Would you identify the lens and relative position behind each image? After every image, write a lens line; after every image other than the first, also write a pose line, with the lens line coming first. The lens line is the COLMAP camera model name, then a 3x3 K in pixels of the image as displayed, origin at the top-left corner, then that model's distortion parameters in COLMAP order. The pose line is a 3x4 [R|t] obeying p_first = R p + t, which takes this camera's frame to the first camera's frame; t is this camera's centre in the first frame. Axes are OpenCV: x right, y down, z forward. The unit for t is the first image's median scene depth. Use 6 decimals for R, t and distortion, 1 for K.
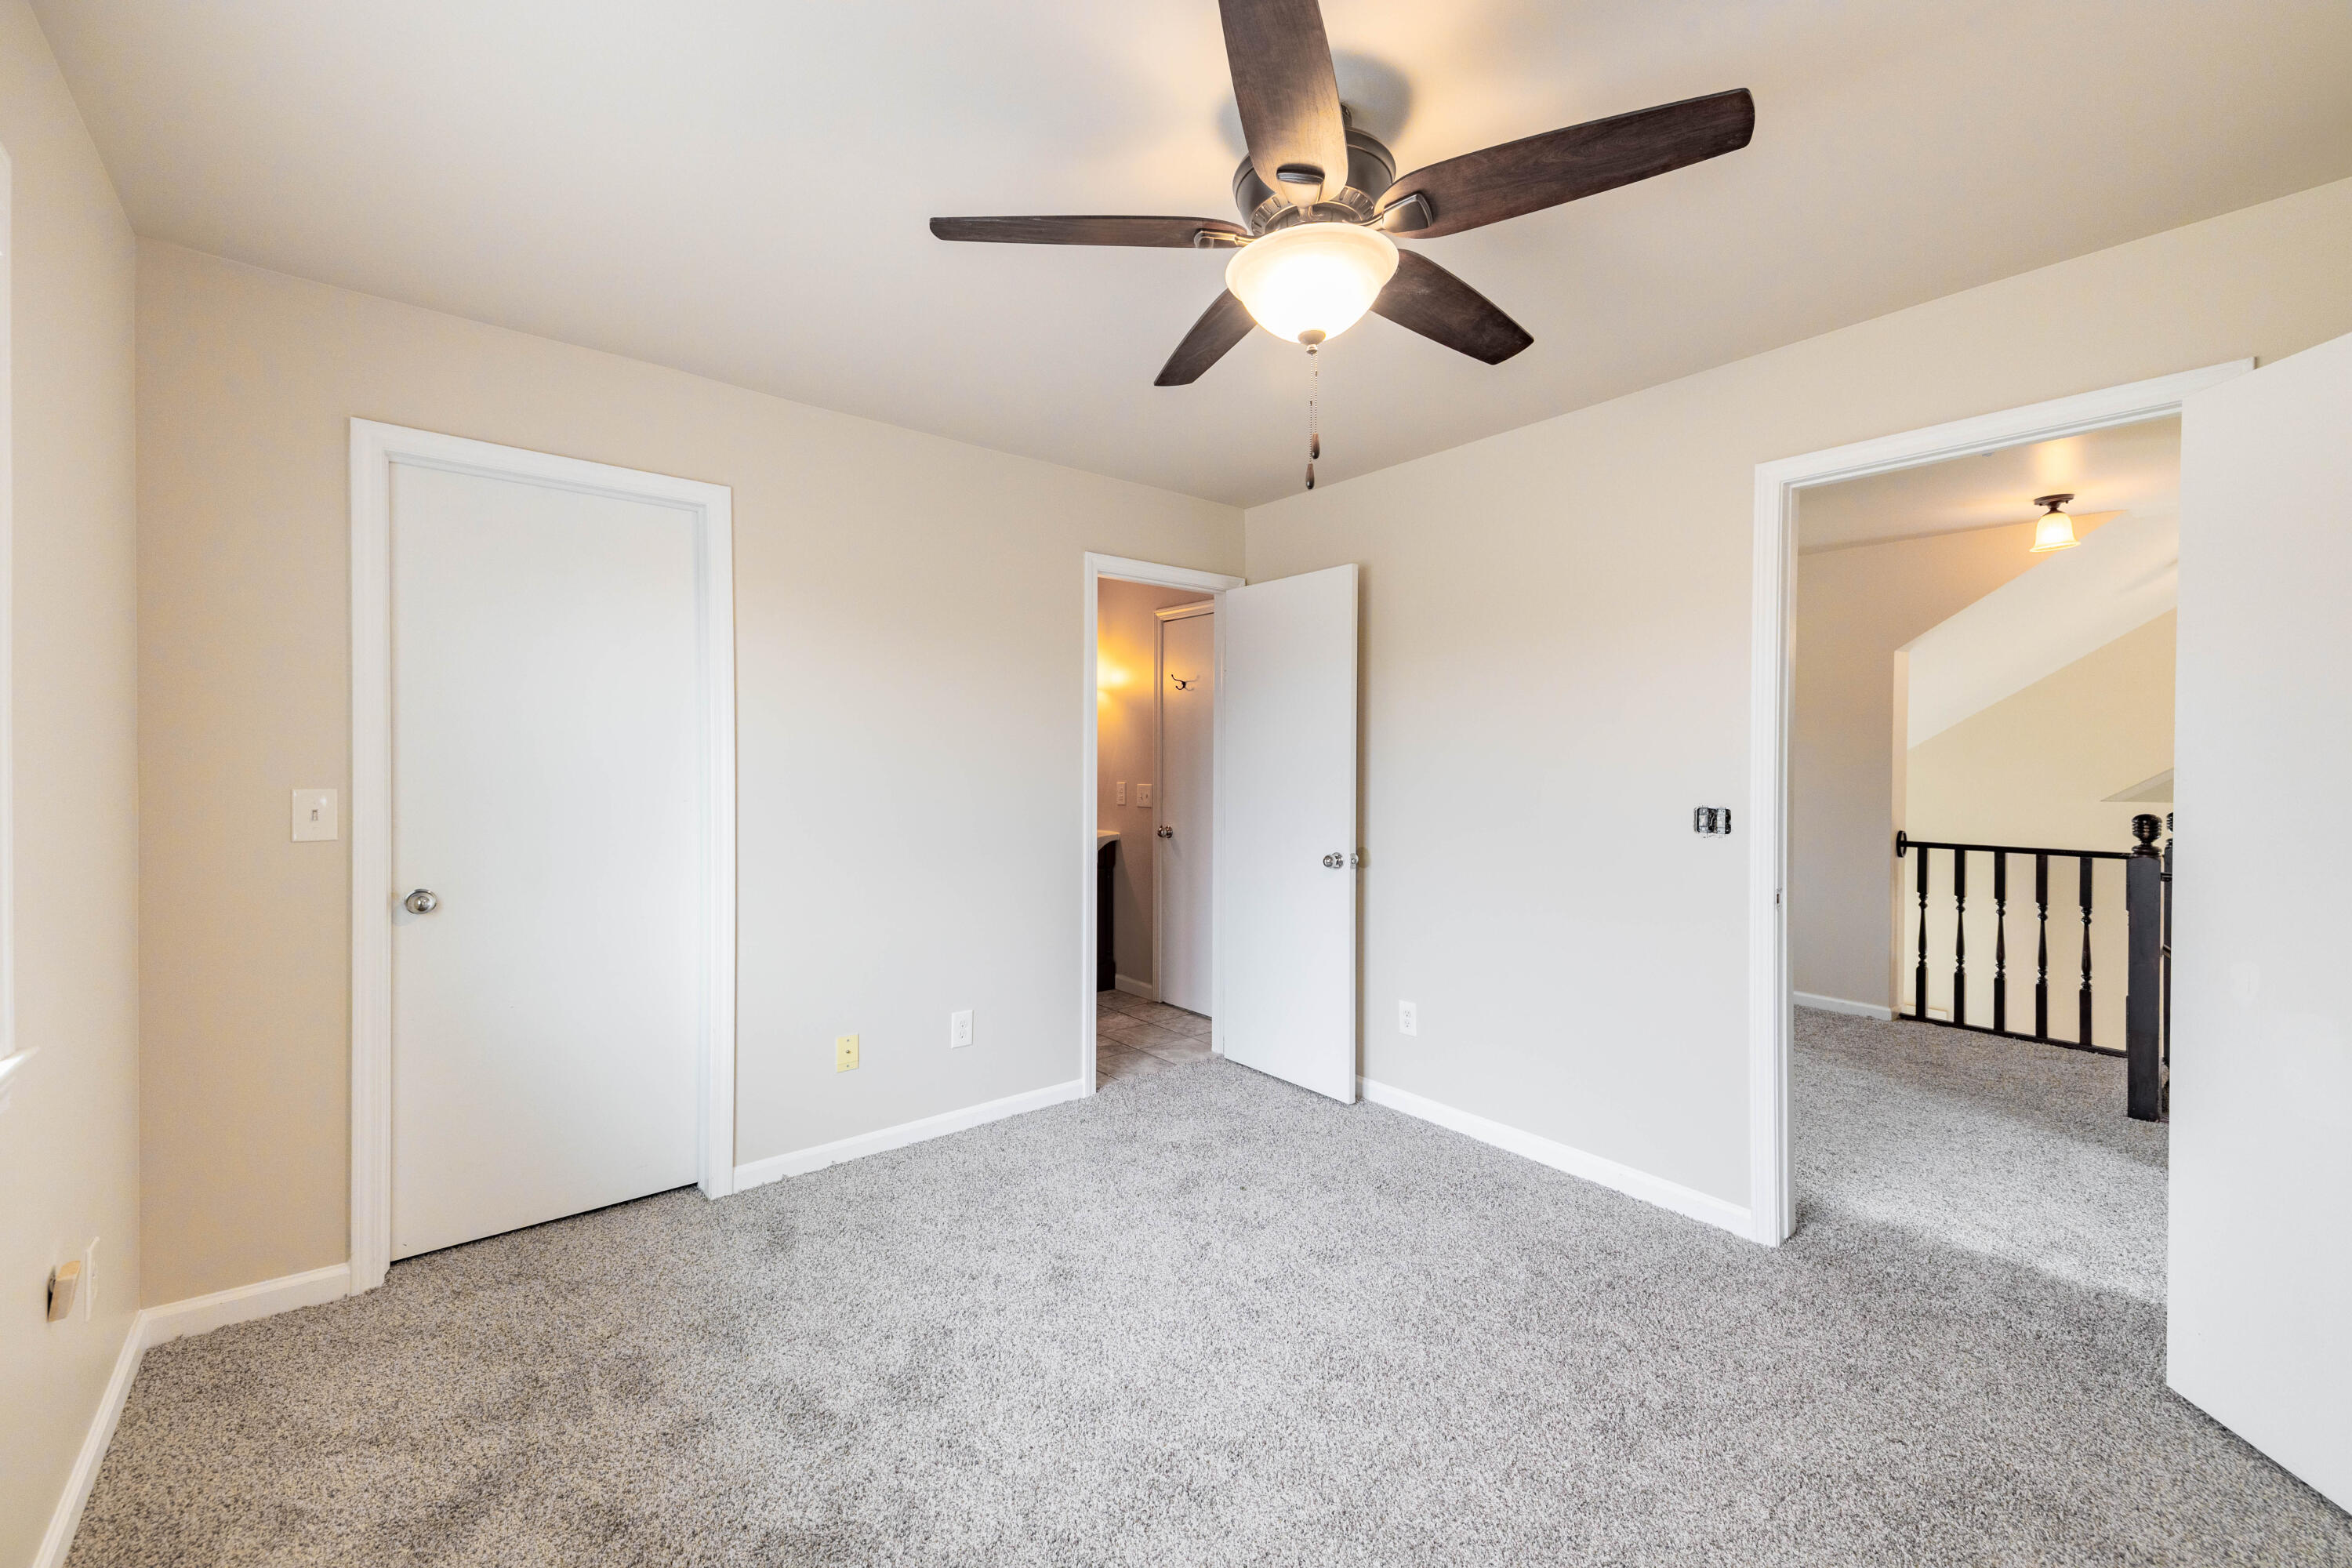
lens RADIAL K [[975.2, 0, 1159.8], [0, 975.2, 770.8], [0, 0, 1]] dist [0.049556, -0.012767]
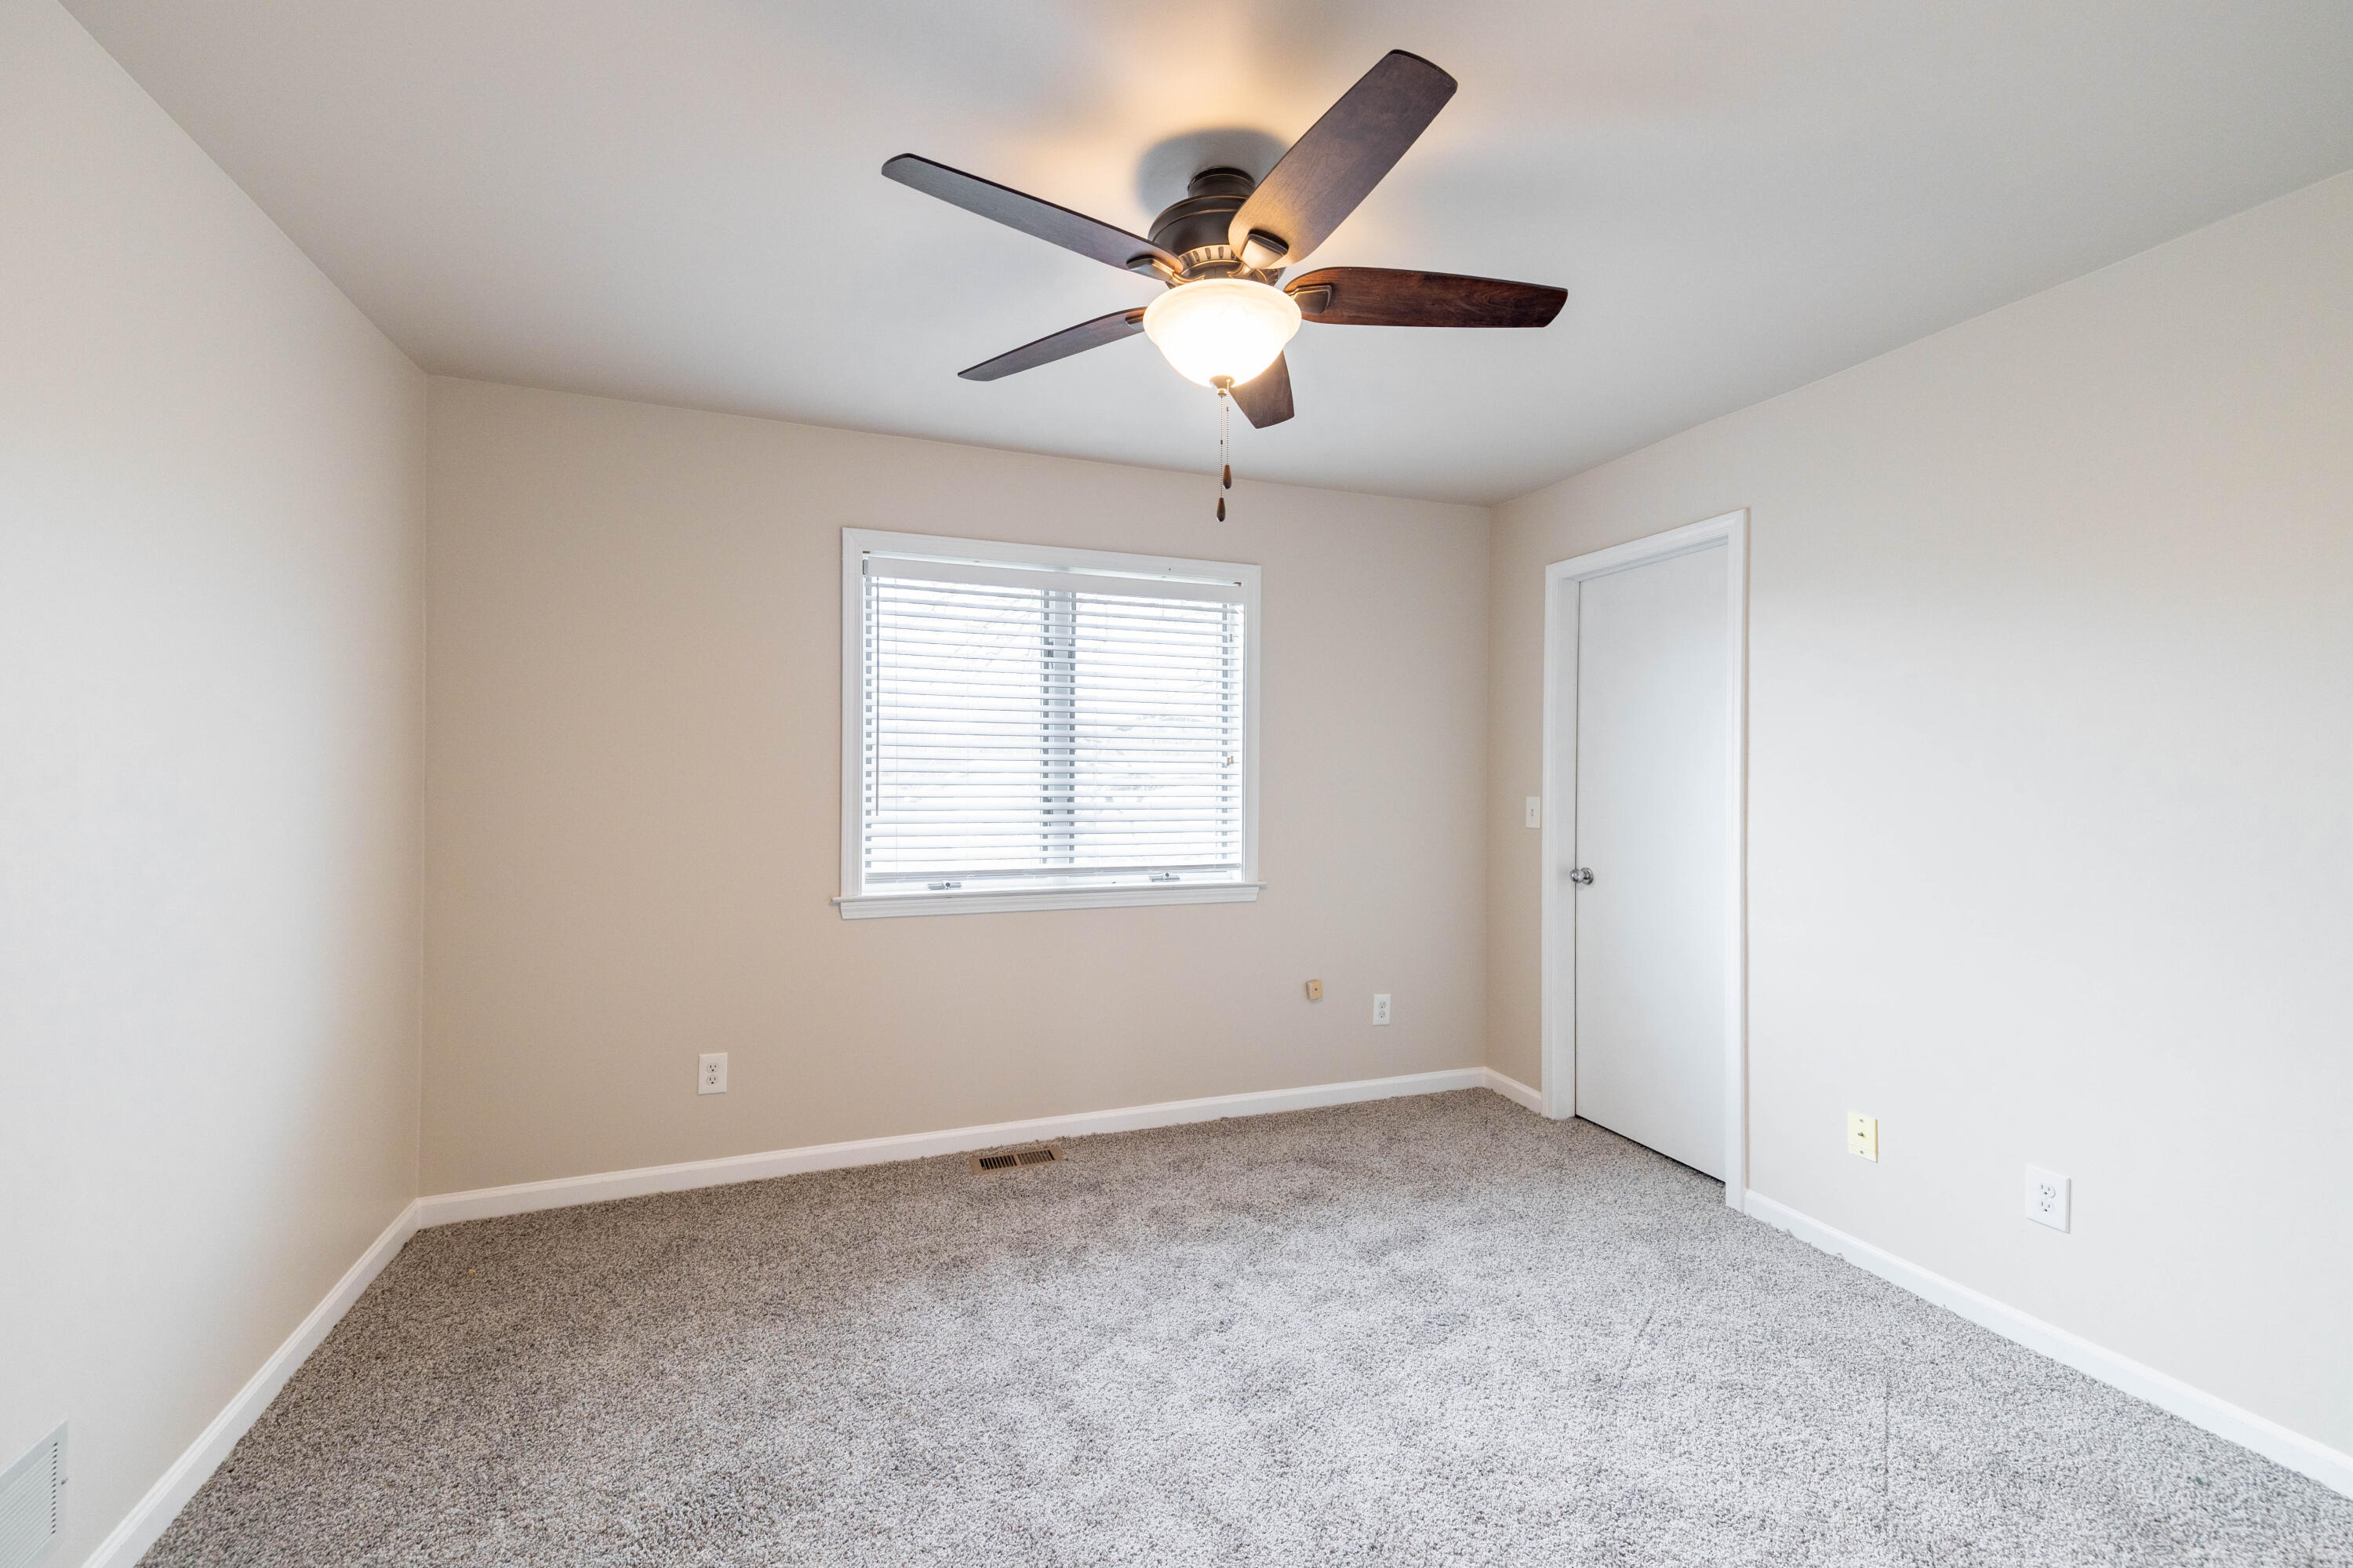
lens RADIAL K [[975.7, 0, 1176.2], [0, 975.7, 786.6], [0, 0, 1]] dist [0.049556, -0.012767]
pose [[-0.324313, 0.008926, -0.945908, 0.850606], [-0.009198, 0.999878, 0.012589, -0.014312], [0.945905, 0.012783, -0.324192, 0.939626]]
